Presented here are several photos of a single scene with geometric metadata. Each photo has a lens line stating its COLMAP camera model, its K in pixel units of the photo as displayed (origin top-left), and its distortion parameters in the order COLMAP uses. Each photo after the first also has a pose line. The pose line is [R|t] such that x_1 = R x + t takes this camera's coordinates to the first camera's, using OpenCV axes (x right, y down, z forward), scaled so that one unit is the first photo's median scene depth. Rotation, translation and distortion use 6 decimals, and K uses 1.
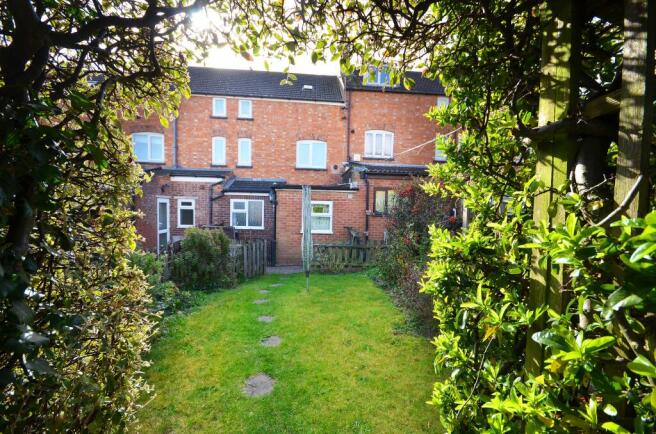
lens RADIAL K [[298.2, 0, 332.2], [0, 298.2, 222.0], [0, 0, 1]] dist [0.000440, 0.000022]
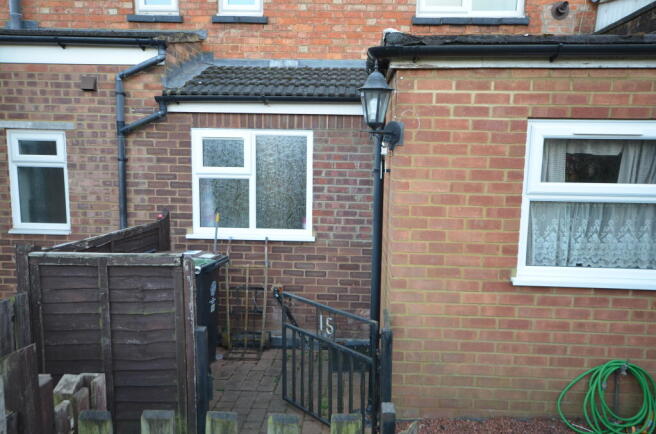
lens RADIAL K [[506.3, 0, 328.0], [0, 506.3, 217.0], [0, 0, 1]] dist [0.004348, 0.001940]
pose [[0.992142, 0.006828, -0.124933, -0.160310], [0.001649, 0.997709, 0.067627, -0.027446], [0.125108, -0.067301, 0.989858, 0.555574]]
